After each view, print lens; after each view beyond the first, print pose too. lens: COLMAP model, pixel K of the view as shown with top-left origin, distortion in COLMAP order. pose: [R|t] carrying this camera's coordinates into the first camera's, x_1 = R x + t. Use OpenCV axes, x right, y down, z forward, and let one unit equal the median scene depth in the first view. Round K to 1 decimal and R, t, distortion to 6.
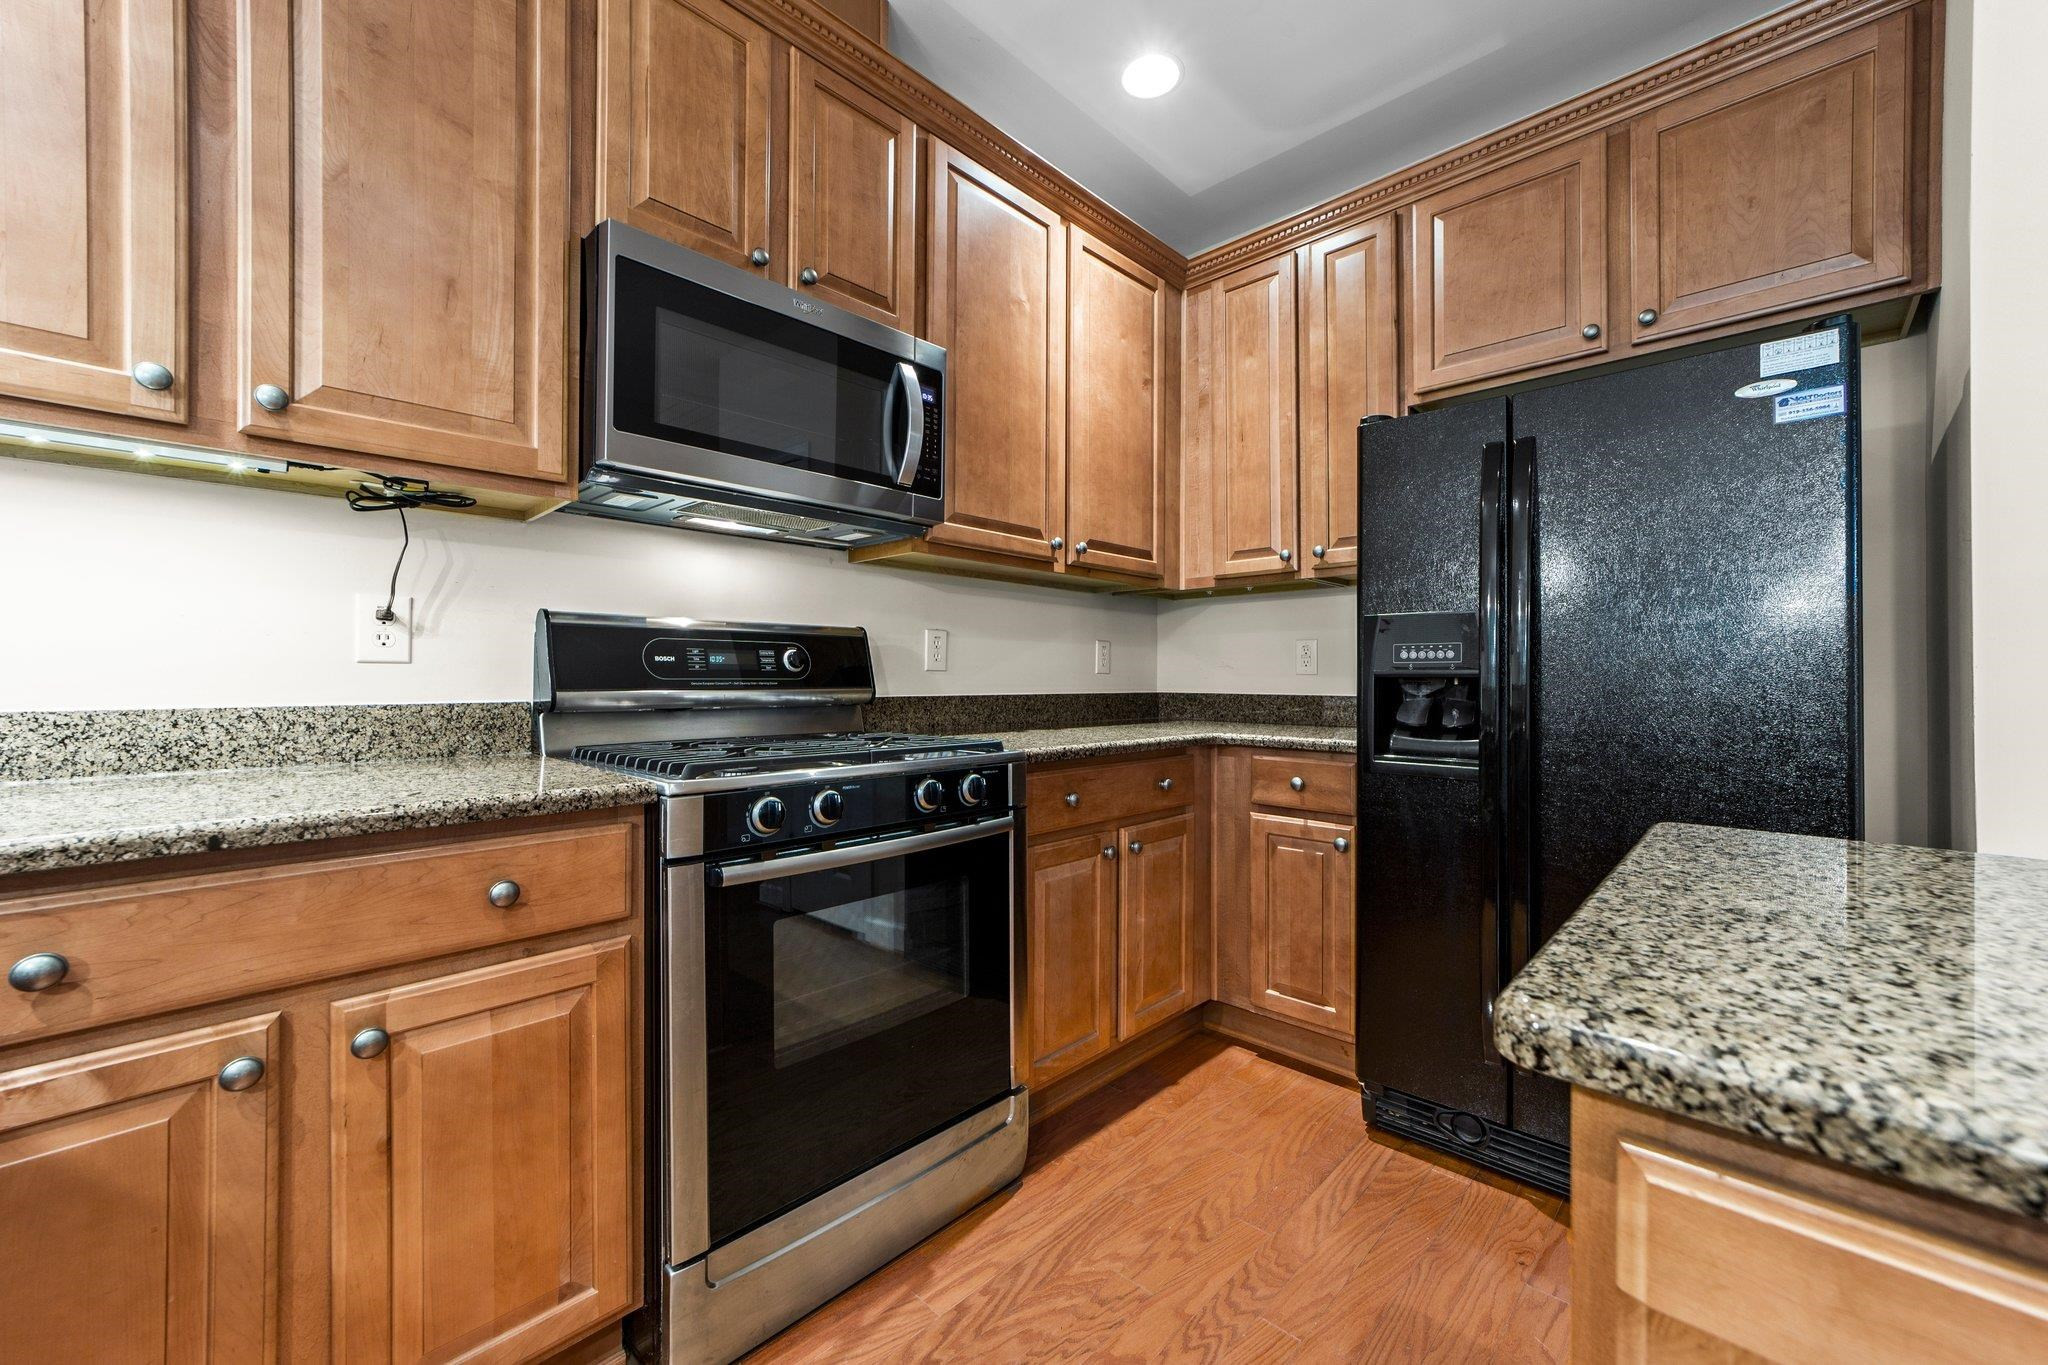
lens RADIAL K [[796.3, 0, 1026.6], [0, 796.3, 674.4], [0, 0, 1]] dist [-0.003659, -0.000026]
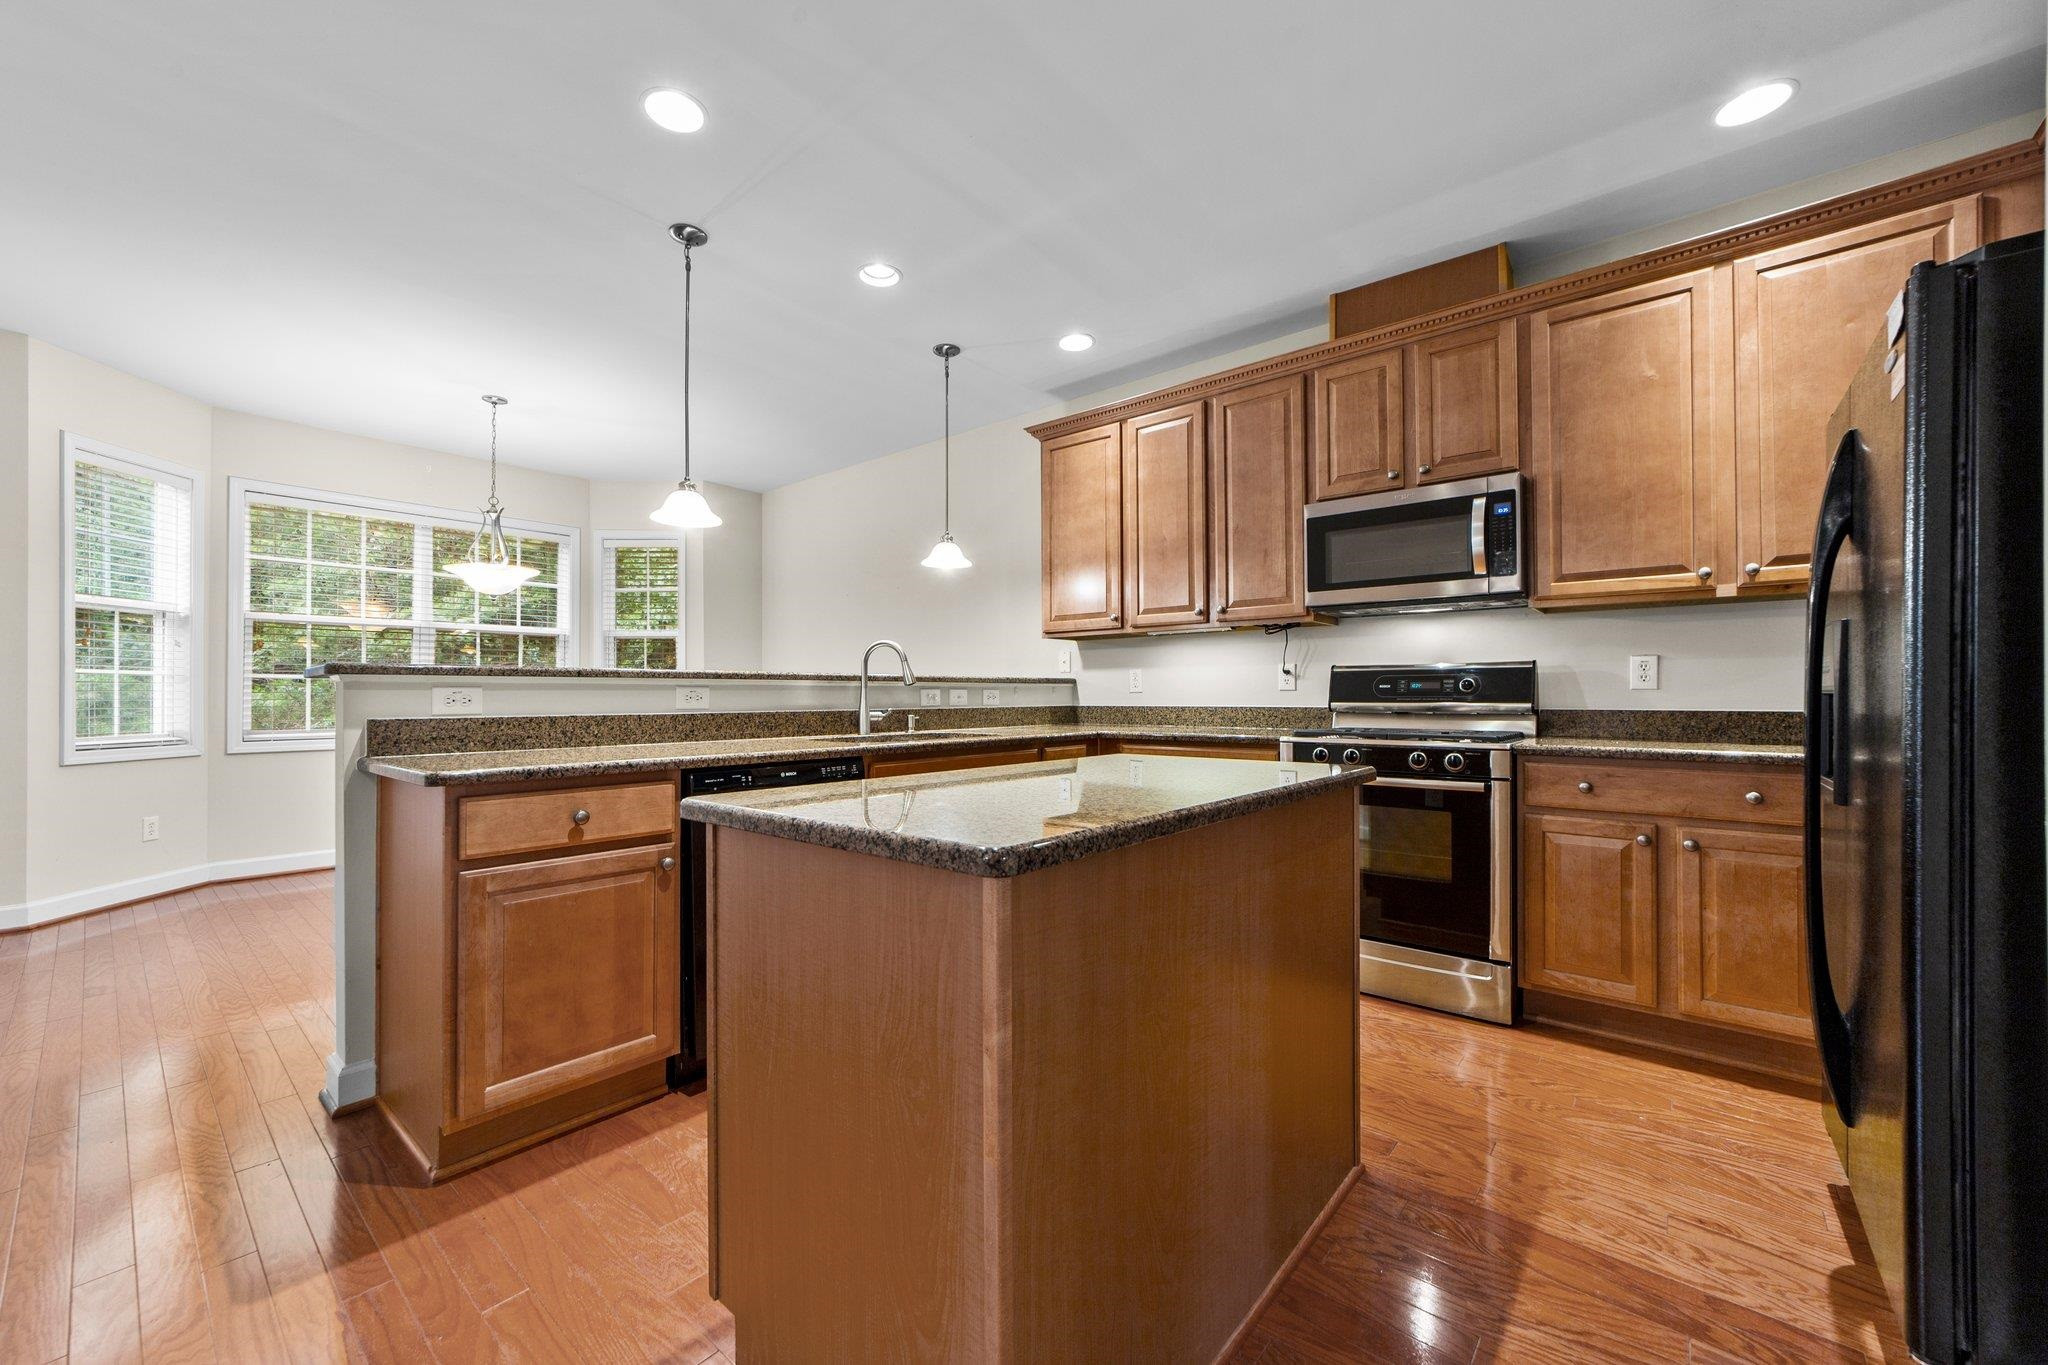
lens RADIAL K [[796.3, 0, 1022.2], [0, 796.3, 691.0], [0, 0, 1]] dist [-0.003659, -0.000026]
pose [[0.070577, -0.010931, -0.997446, 1.062025], [0.005026, 0.999931, -0.010602, 0.005777], [0.997494, -0.004265, 0.070627, -0.014376]]
